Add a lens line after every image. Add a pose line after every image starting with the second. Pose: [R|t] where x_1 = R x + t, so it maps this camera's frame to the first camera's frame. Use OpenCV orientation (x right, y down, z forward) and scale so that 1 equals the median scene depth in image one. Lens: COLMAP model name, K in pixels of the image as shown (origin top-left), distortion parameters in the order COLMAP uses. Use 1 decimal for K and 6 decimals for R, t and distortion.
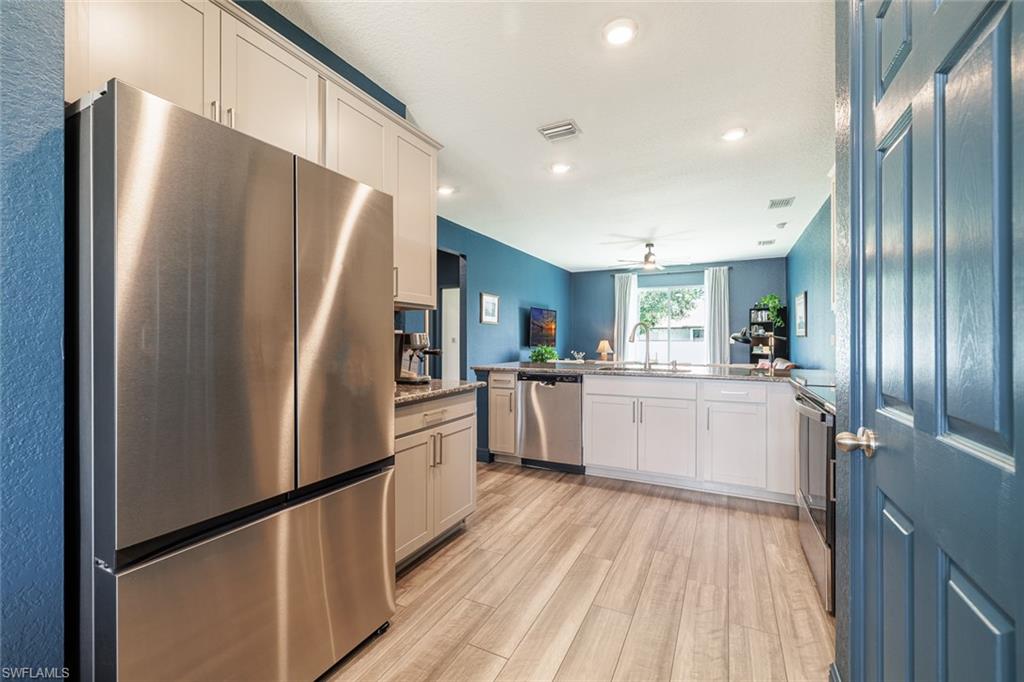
lens RADIAL K [[426.4, 0, 506.7], [0, 426.4, 336.1], [0, 0, 1]] dist [-0.000186, 0.000839]
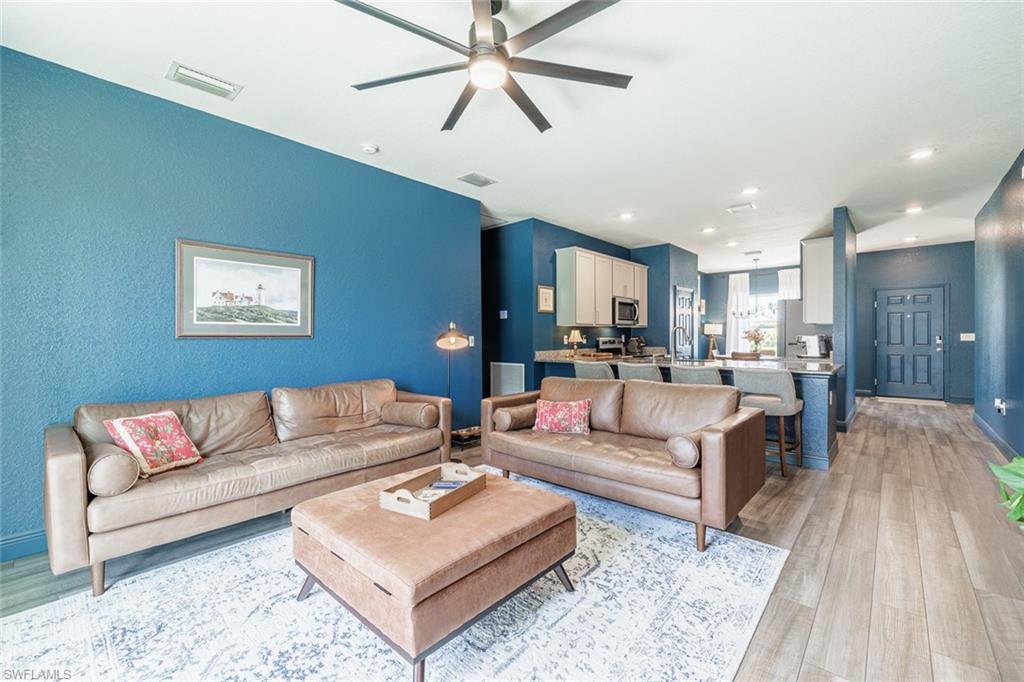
lens RADIAL K [[426.4, 0, 509.5], [0, 426.4, 338.6], [0, 0, 1]] dist [-0.000186, 0.000839]
pose [[-0.965735, 0.003469, 0.259508, 0.221929], [0.003026, 0.999993, -0.002108, 0.002898], [-0.259513, -0.001251, -0.965739, 1.107737]]
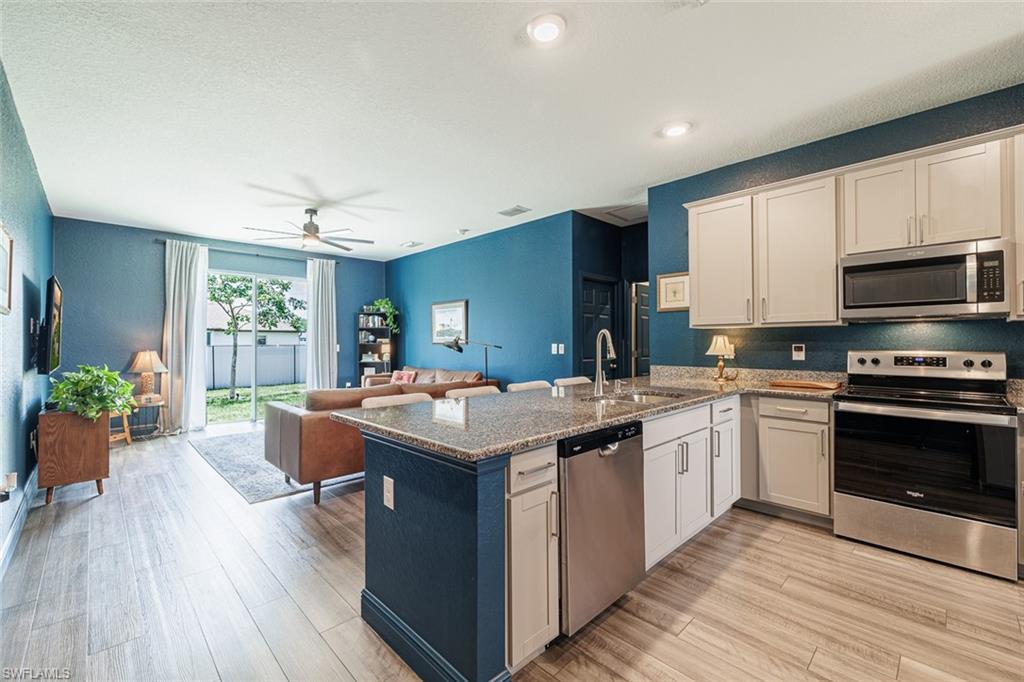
lens RADIAL K [[426.4, 0, 507.8], [0, 426.4, 339.1], [0, 0, 1]] dist [-0.000186, 0.000839]
pose [[0.322143, 0.003766, 0.946683, -0.185554], [-0.003906, 0.999989, -0.002649, -0.007353], [-0.946683, -0.002844, 0.322155, 0.425211]]
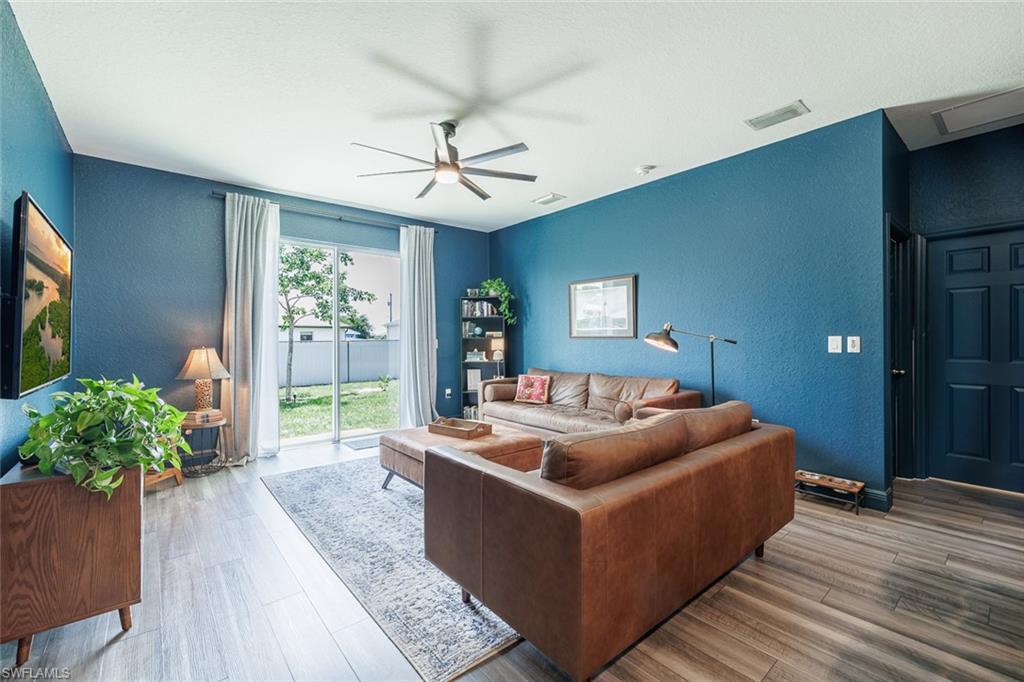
lens RADIAL K [[426.4, 0, 508.6], [0, 426.4, 339.3], [0, 0, 1]] dist [-0.000186, 0.000839]
pose [[0.387998, -0.006210, 0.921639, -0.035933], [-0.001189, 0.999973, 0.007239, -0.001864], [-0.921660, -0.003904, 0.387980, 0.684446]]
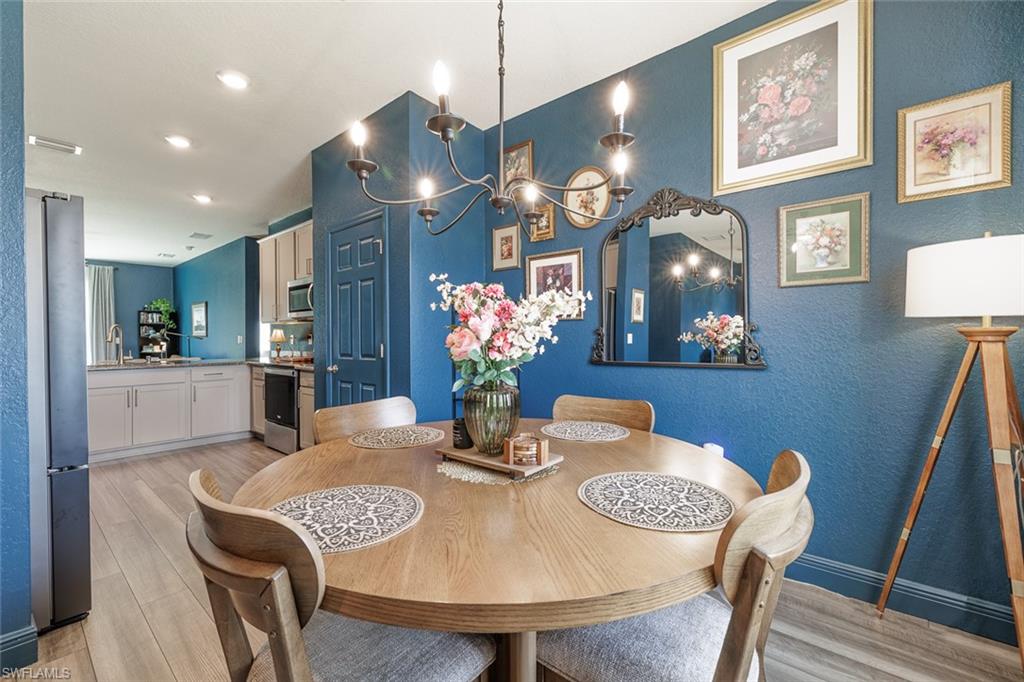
lens RADIAL K [[426.4, 0, 507.0], [0, 426.4, 336.9], [0, 0, 1]] dist [-0.000186, 0.000839]
pose [[0.226174, -0.002102, 0.974085, -0.264834], [-0.001508, 0.999996, 0.002508, -0.002678], [-0.974086, -0.002037, 0.226170, -0.136657]]
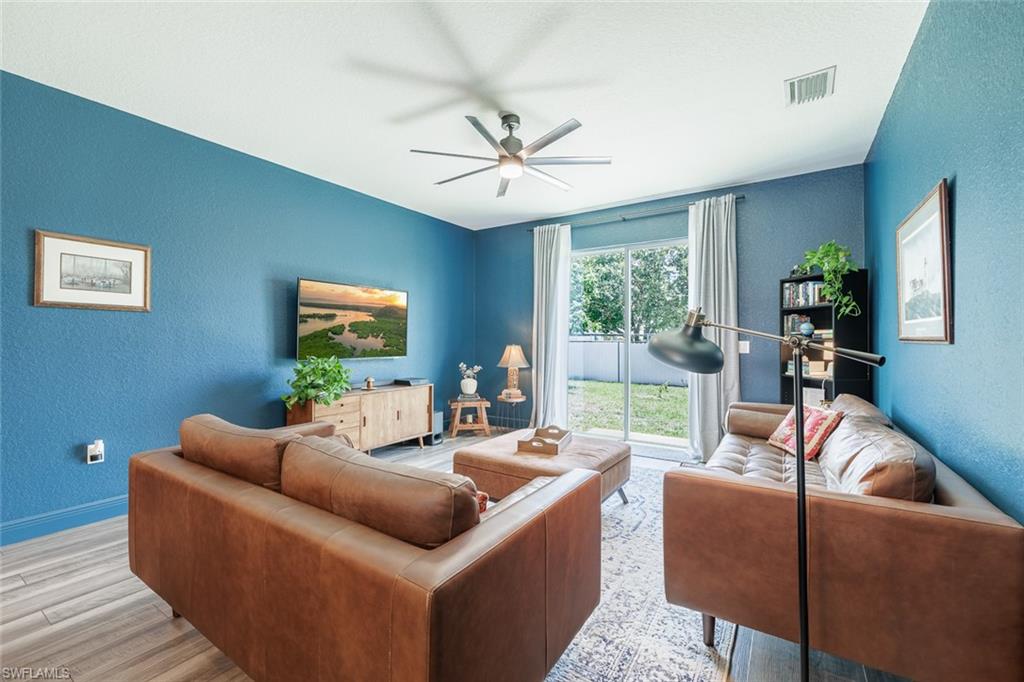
lens RADIAL K [[426.4, 0, 506.7], [0, 426.4, 335.3], [0, 0, 1]] dist [-0.000186, 0.000839]
pose [[0.993720, 0.001004, -0.111893, 0.335141], [-0.001155, 0.999999, -0.001290, -0.002435], [0.111892, 0.001411, 0.993719, 0.518779]]
